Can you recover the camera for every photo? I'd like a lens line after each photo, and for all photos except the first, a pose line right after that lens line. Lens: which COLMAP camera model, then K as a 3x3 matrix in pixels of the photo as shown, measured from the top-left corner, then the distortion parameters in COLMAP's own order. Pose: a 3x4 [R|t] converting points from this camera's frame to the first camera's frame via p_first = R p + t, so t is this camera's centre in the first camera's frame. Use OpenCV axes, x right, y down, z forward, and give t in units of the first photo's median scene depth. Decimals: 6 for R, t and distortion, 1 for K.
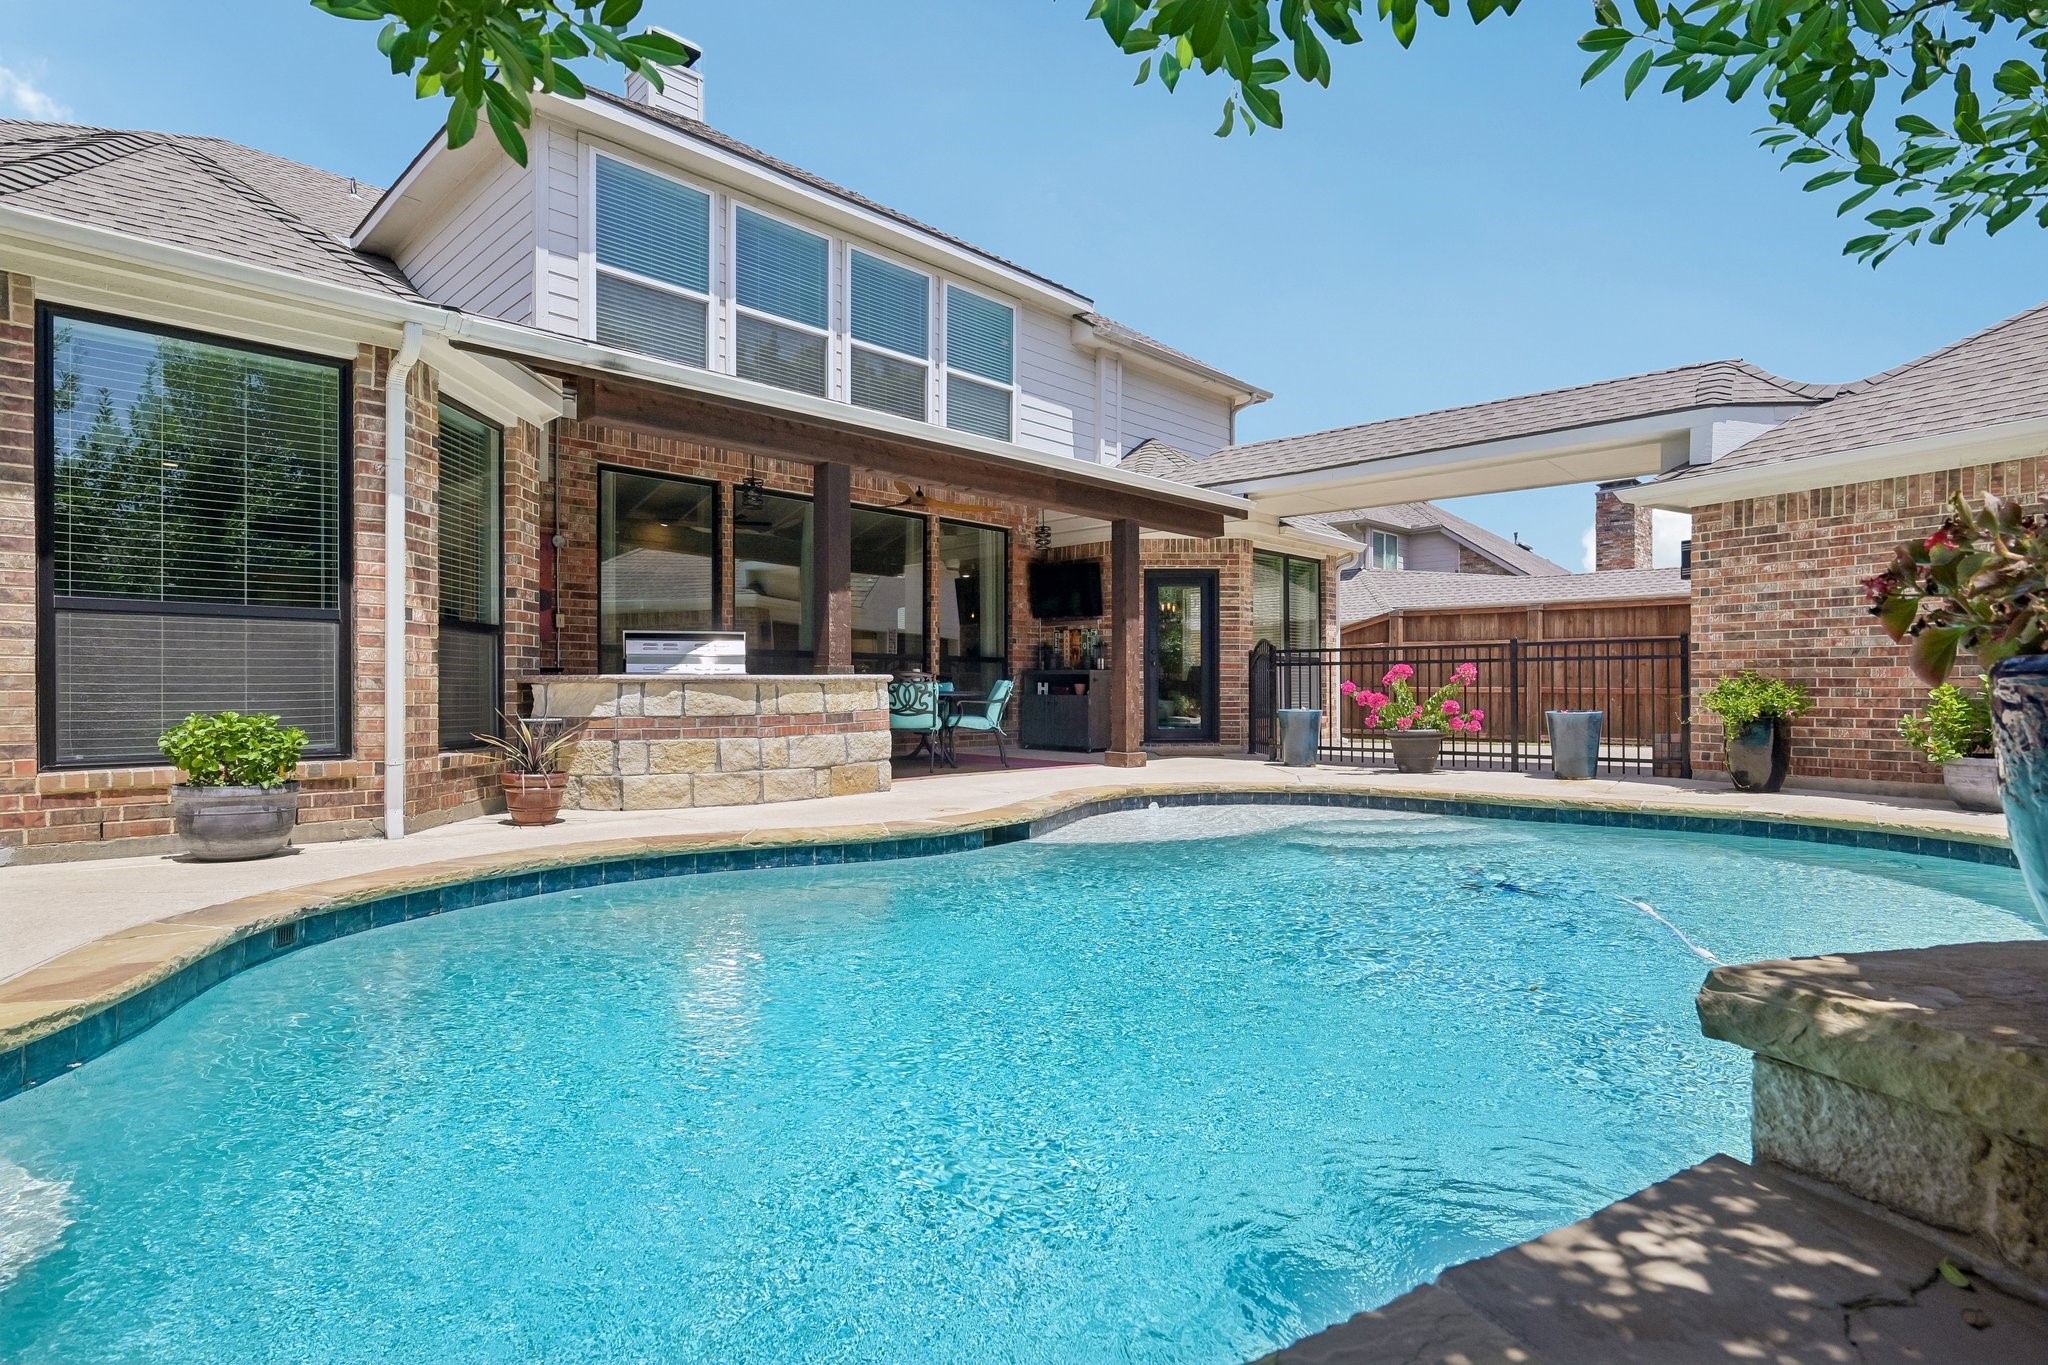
lens RADIAL K [[1032.7, 0, 1024.0], [0, 1032.7, 682.5], [0, 0, 1]] dist [0.002676, 0.000169]
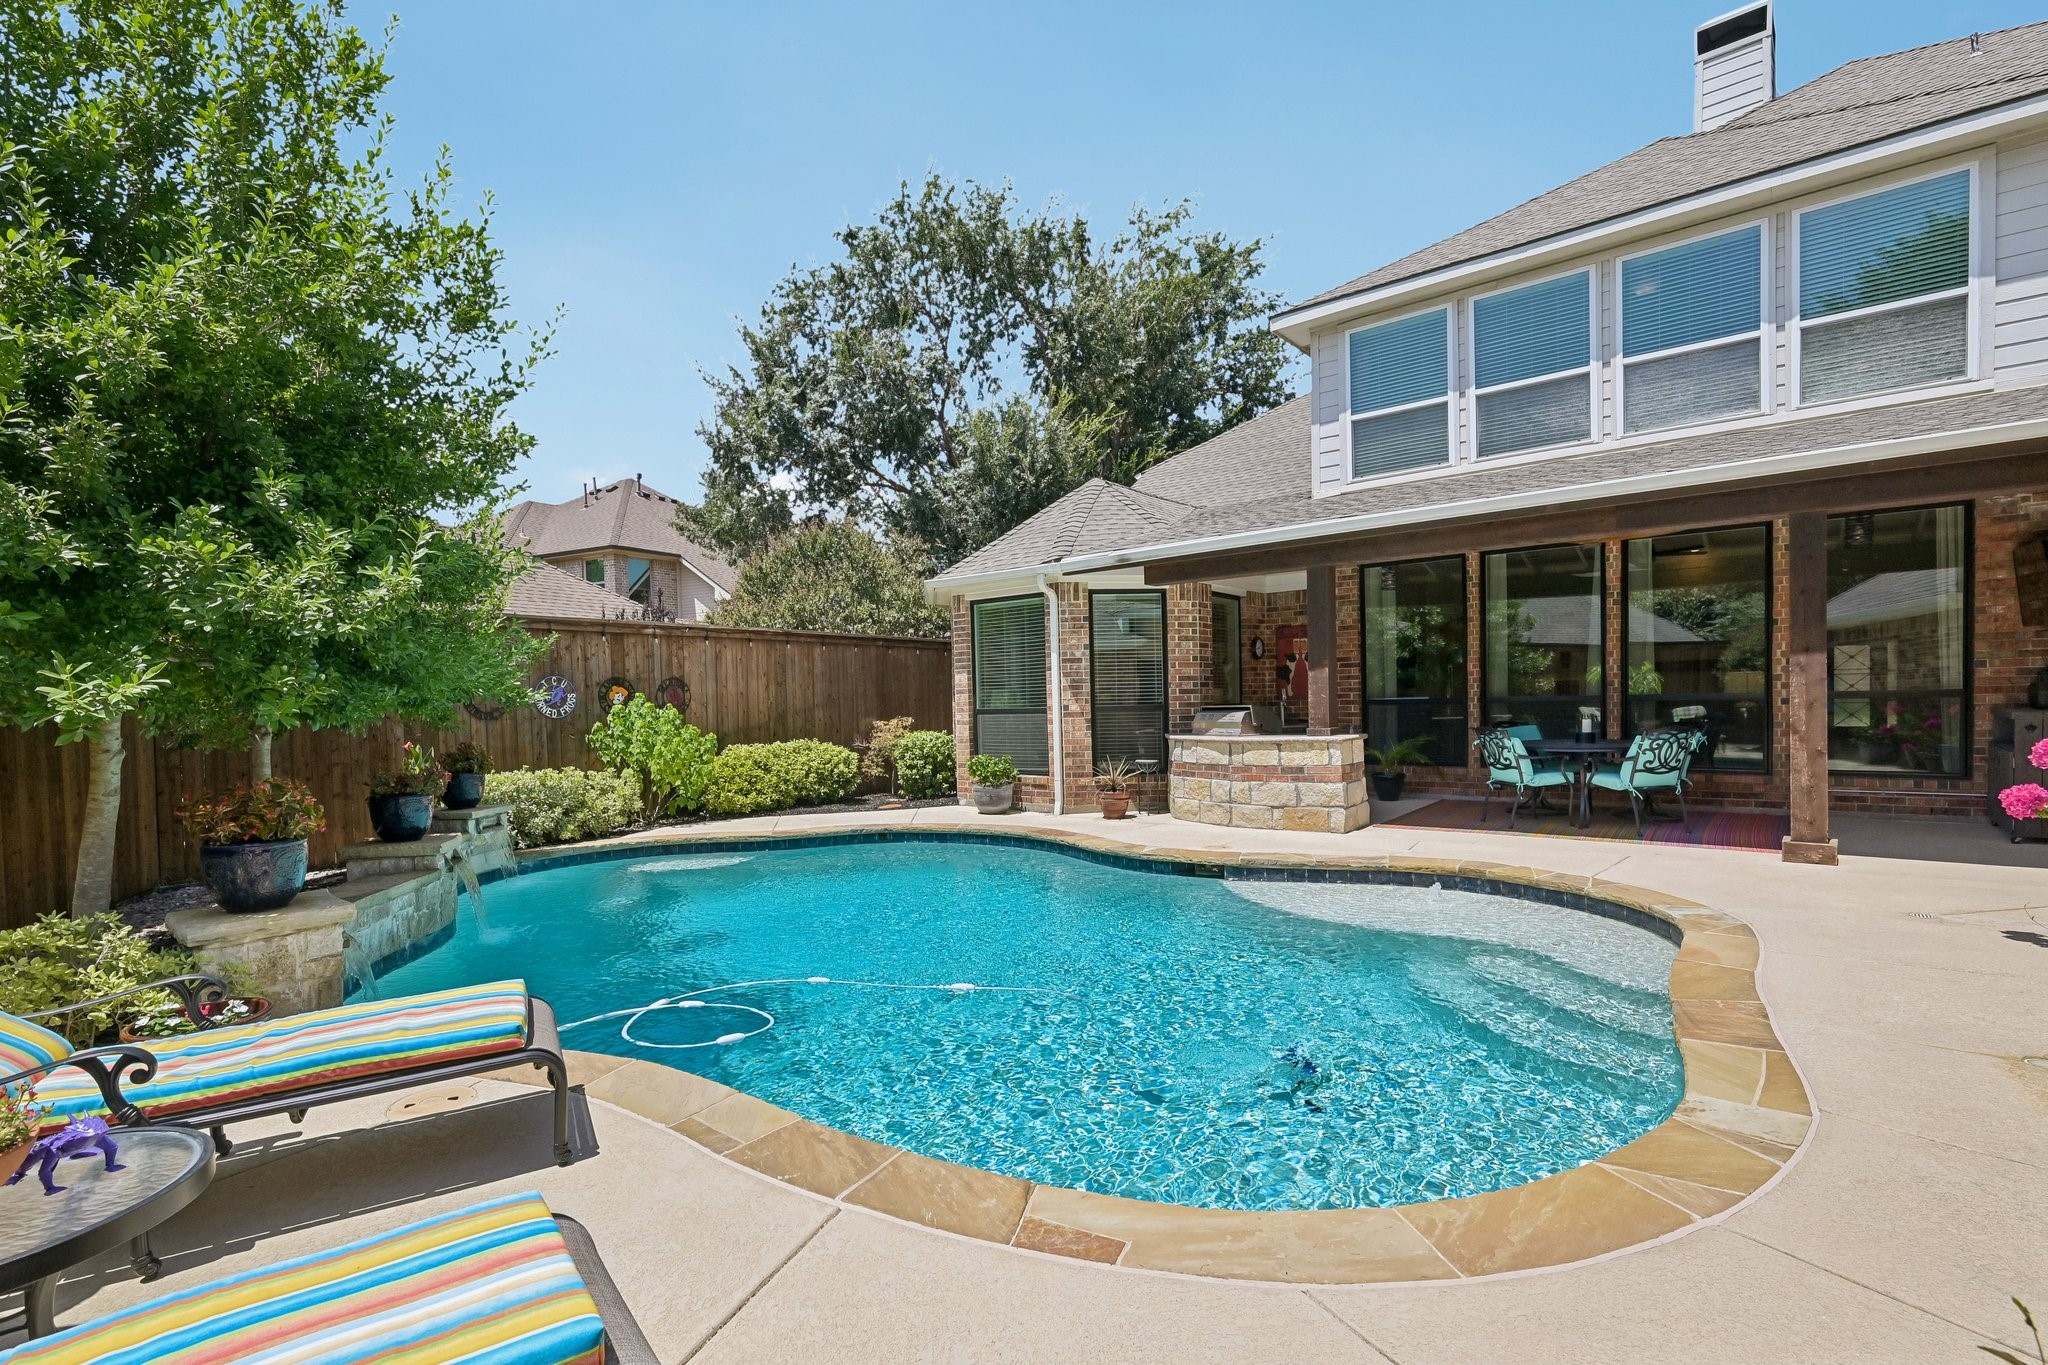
lens RADIAL K [[956.8, 0, 1022.2], [0, 956.8, 714.9], [0, 0, 1]] dist [-0.000201, 0.000306]
pose [[0.092145, 0.013508, -0.995654, 0.992909], [0.032781, 0.999325, 0.016592, -0.066807], [0.995206, -0.034168, 0.091640, 0.564183]]
